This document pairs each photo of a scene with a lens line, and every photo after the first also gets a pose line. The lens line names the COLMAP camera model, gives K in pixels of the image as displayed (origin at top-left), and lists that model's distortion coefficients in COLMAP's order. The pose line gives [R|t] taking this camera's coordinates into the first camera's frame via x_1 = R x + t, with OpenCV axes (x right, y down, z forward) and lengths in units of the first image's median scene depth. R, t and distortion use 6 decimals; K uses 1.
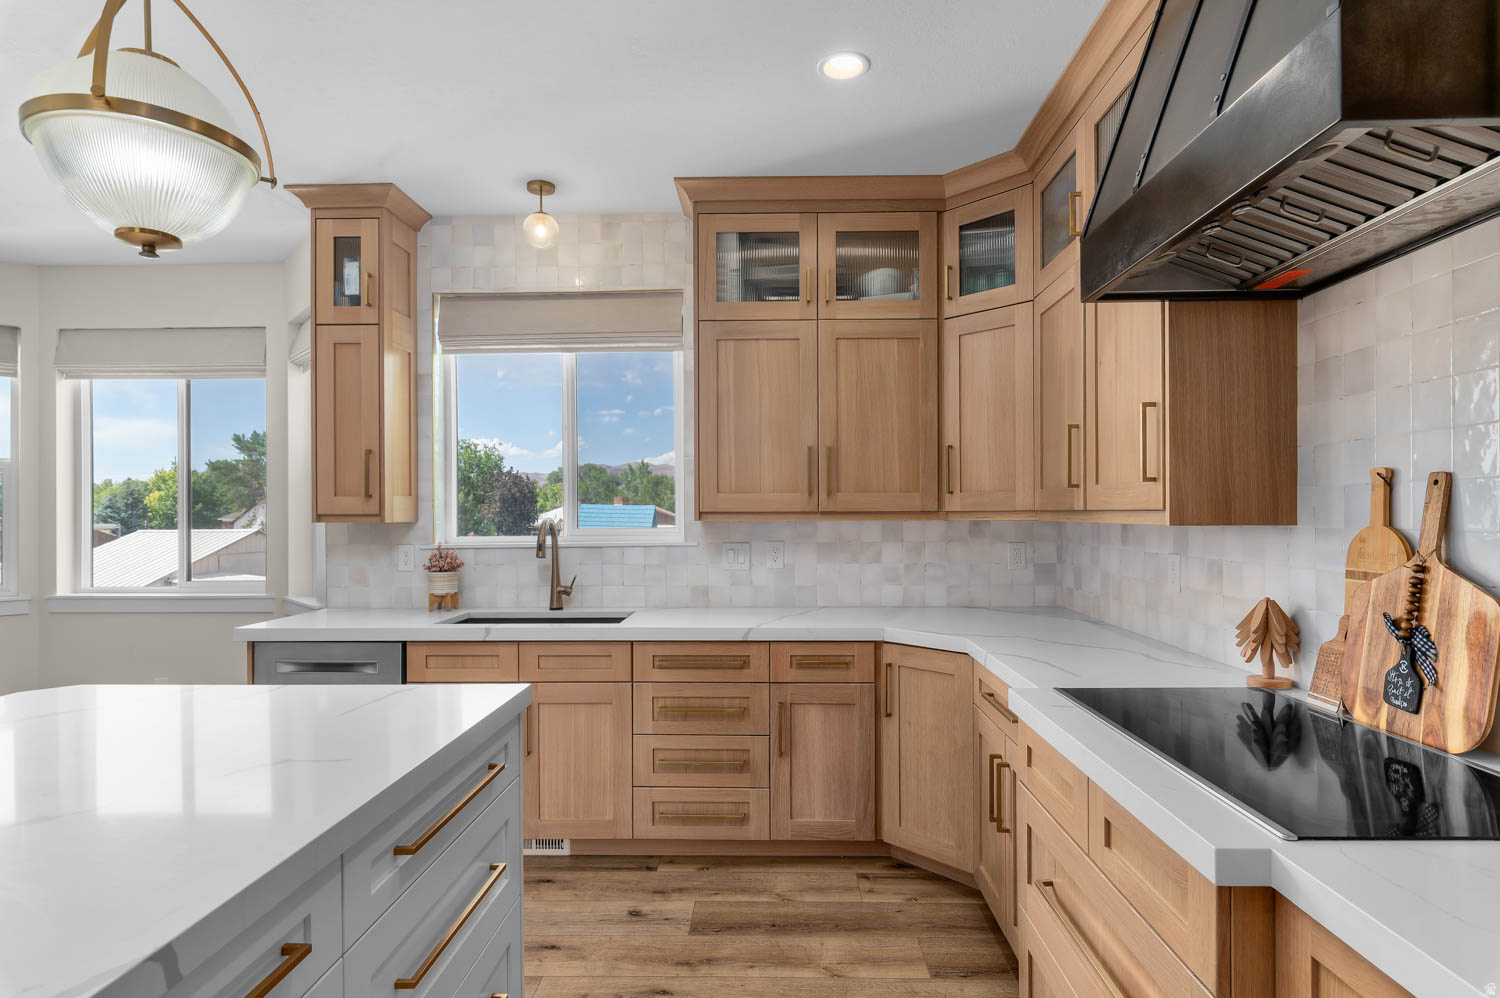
lens RADIAL K [[800.8, 0, 753.5], [0, 800.8, 515.6], [0, 0, 1]] dist [0.001087, 0.000304]
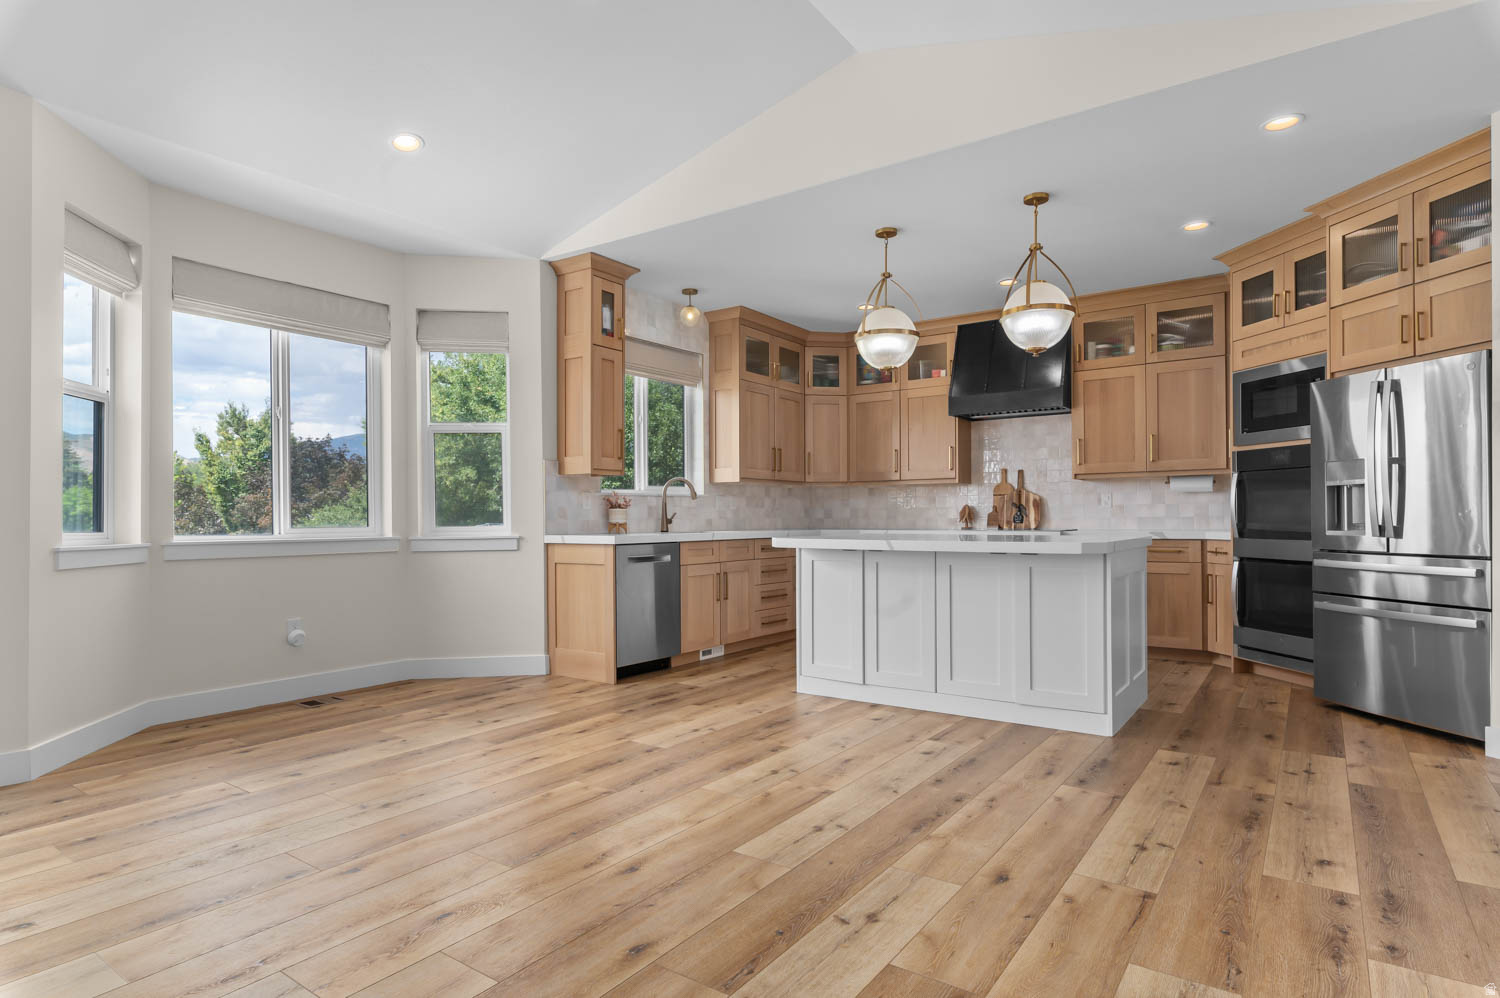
lens RADIAL K [[800.8, 0, 753.5], [0, 800.8, 515.6], [0, 0, 1]] dist [0.001087, 0.000304]
pose [[0.552971, 0.003887, 0.833192, -1.677577], [0.005869, 0.999946, -0.008561, 0.105648], [-0.833180, 0.009624, 0.552918, -0.098805]]
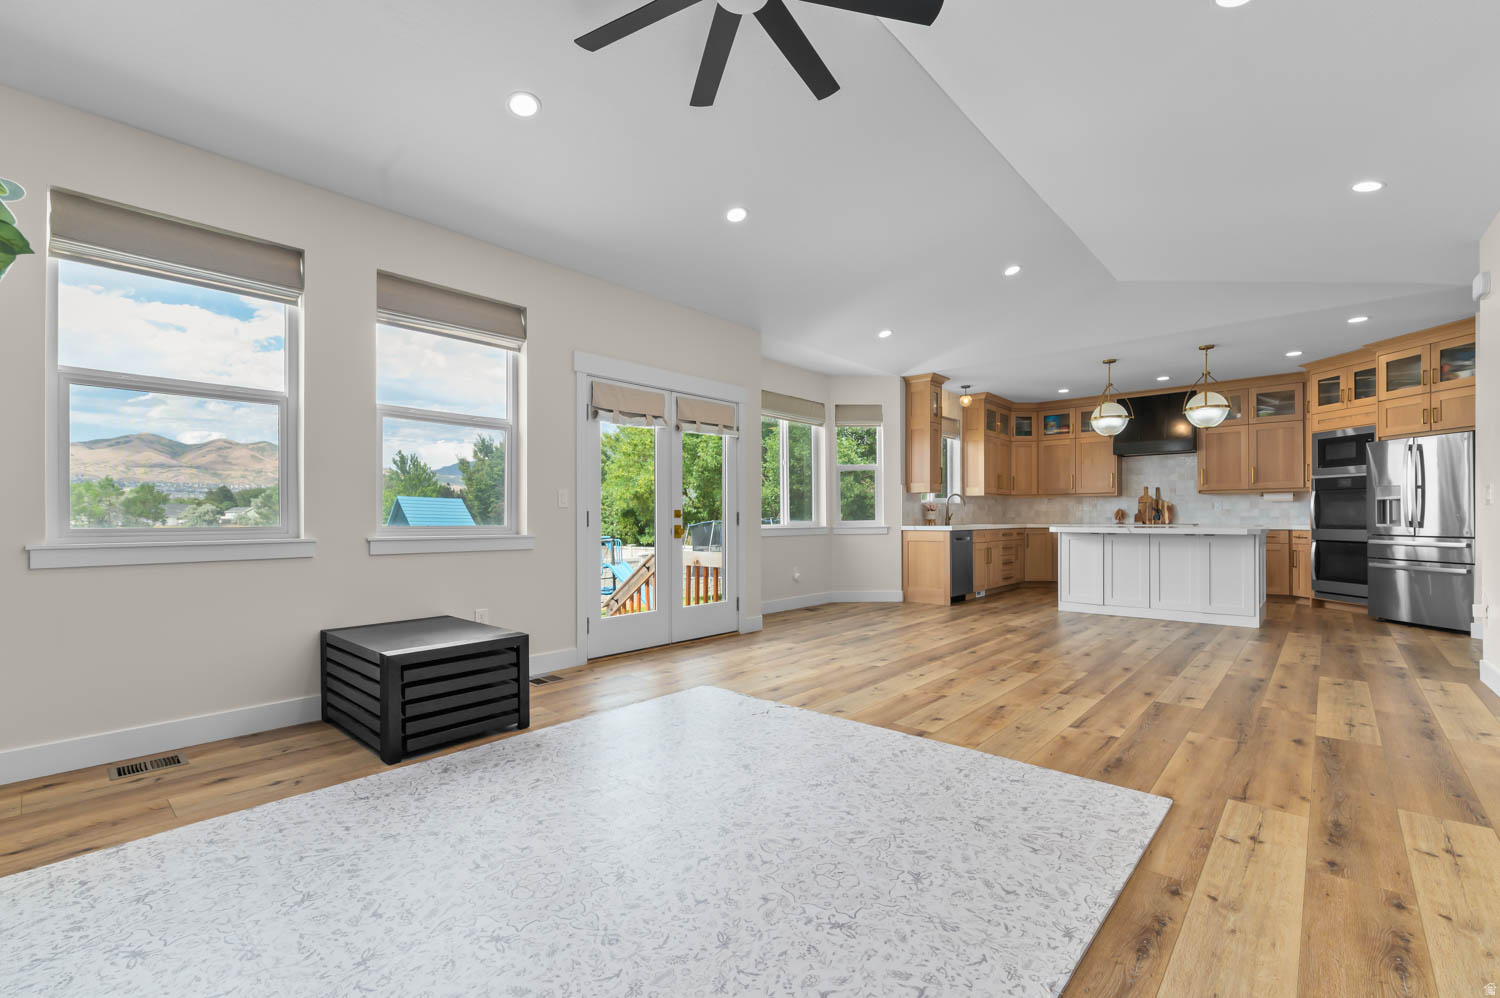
lens RADIAL K [[652.1, 0, 741.5], [0, 652.1, 517.9], [0, 0, 1]] dist [0.000538, -0.000132]
pose [[0.646115, 0.001098, 0.763239, -2.774731], [0.004083, 0.999980, -0.004894, 0.108406], [-0.763229, 0.006278, 0.646097, 0.032578]]
